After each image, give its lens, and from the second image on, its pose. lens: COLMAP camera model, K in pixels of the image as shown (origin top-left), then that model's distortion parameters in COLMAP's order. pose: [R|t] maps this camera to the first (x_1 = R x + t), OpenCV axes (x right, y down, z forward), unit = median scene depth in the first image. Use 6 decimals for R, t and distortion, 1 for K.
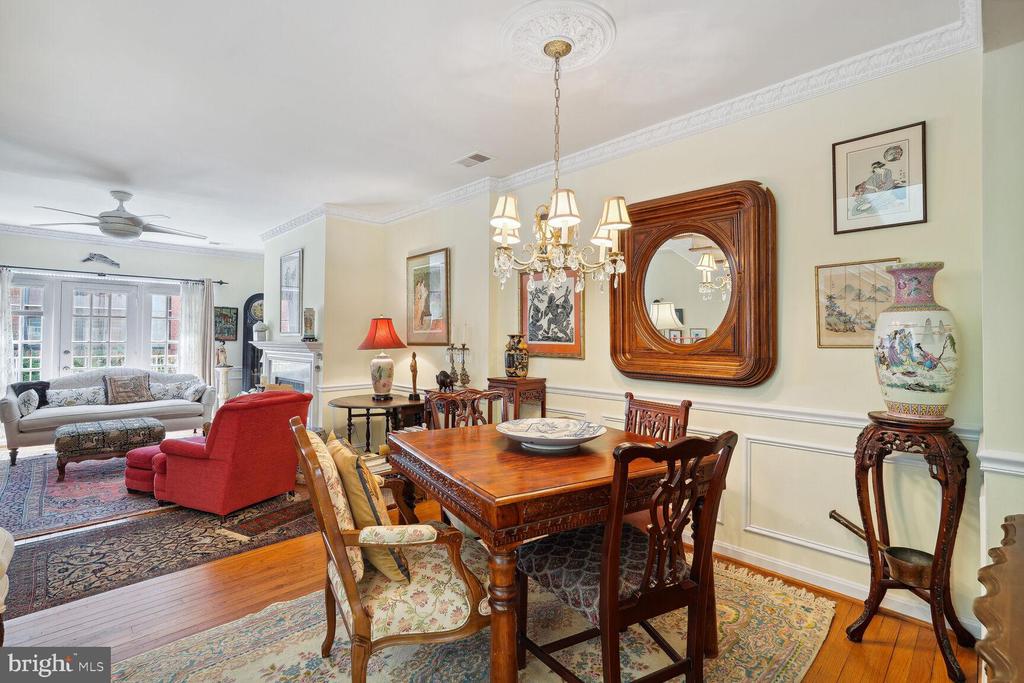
lens RADIAL K [[470.9, 0, 508.8], [0, 470.9, 325.8], [0, 0, 1]] dist [0.001892, 0.001522]
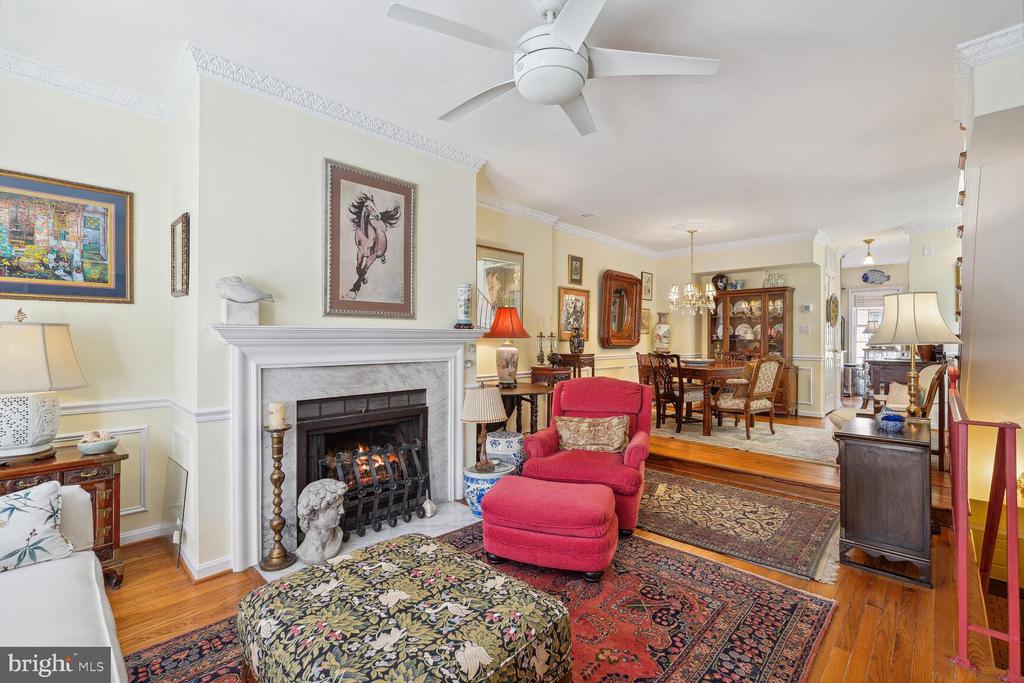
lens RADIAL K [[454.0, 0, 512.2], [0, 454.0, 337.4], [0, 0, 1]] dist [-0.003335, -0.000395]
pose [[-0.042792, -0.002548, 0.999081, -1.004671], [-0.028880, 0.999582, 0.001313, 0.037753], [-0.998667, -0.028797, -0.042847, 0.839294]]
